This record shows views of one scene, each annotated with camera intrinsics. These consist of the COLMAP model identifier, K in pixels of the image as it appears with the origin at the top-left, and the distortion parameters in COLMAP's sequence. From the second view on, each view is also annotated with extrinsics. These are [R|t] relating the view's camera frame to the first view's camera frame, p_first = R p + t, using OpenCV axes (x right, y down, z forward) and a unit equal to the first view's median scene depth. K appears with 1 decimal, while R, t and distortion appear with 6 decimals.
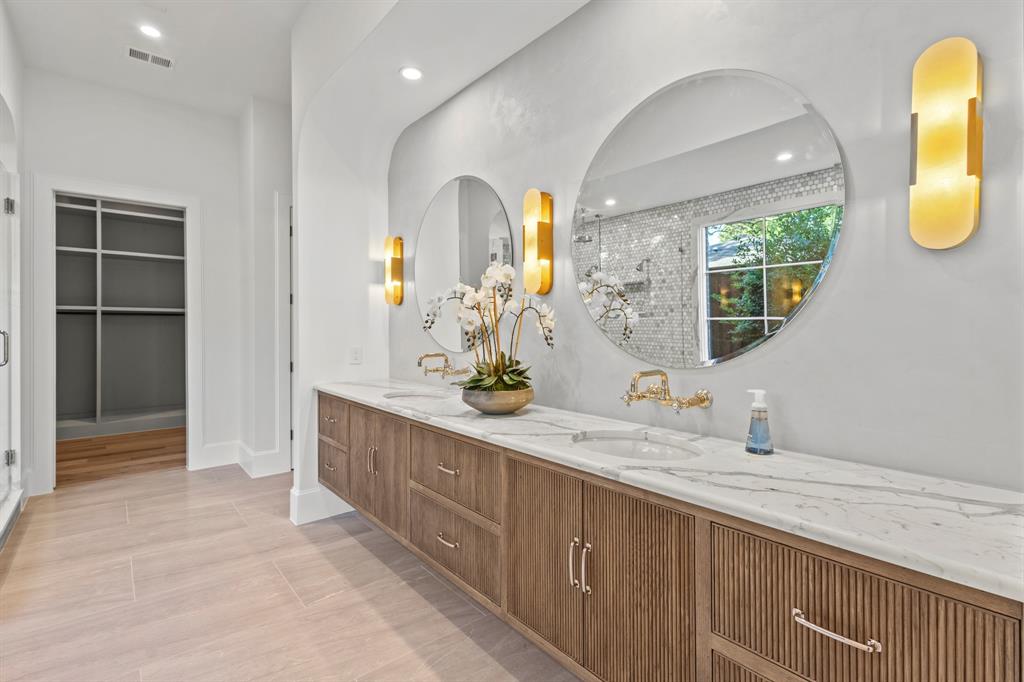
lens RADIAL K [[471.8, 0, 511.8], [0, 471.8, 333.6], [0, 0, 1]] dist [0.012591, -0.000609]
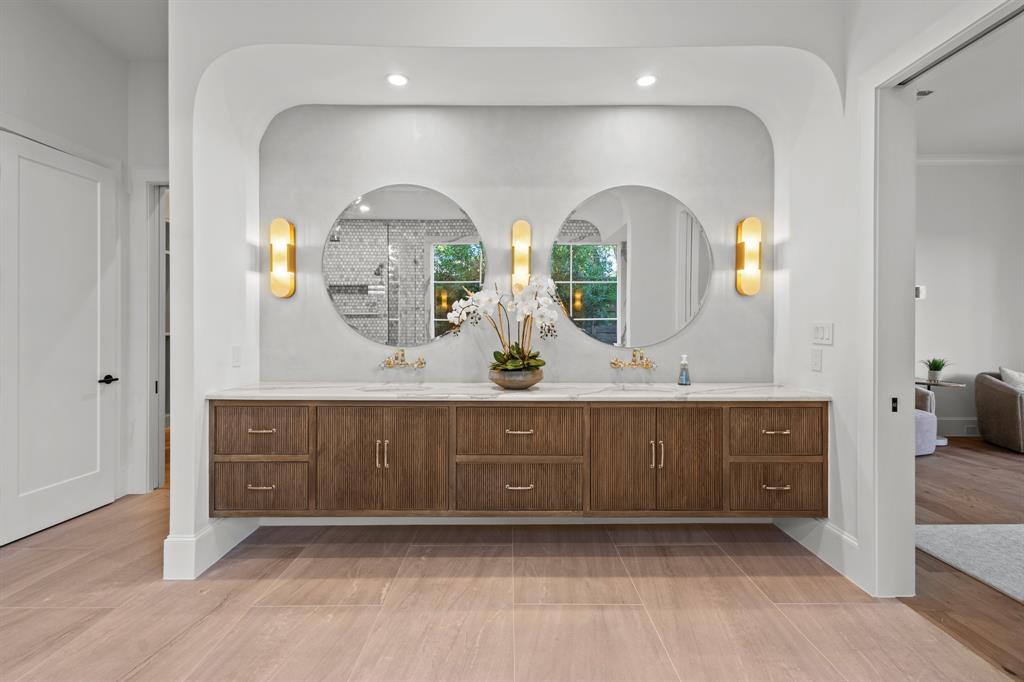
lens RADIAL K [[471.8, 0, 512.6], [0, 471.8, 336.6], [0, 0, 1]] dist [0.012591, -0.000609]
pose [[0.645709, -0.006663, 0.763555, -0.877027], [0.004996, 0.999977, 0.004501, 0.014961], [-0.763567, 0.000909, 0.645728, 0.137285]]
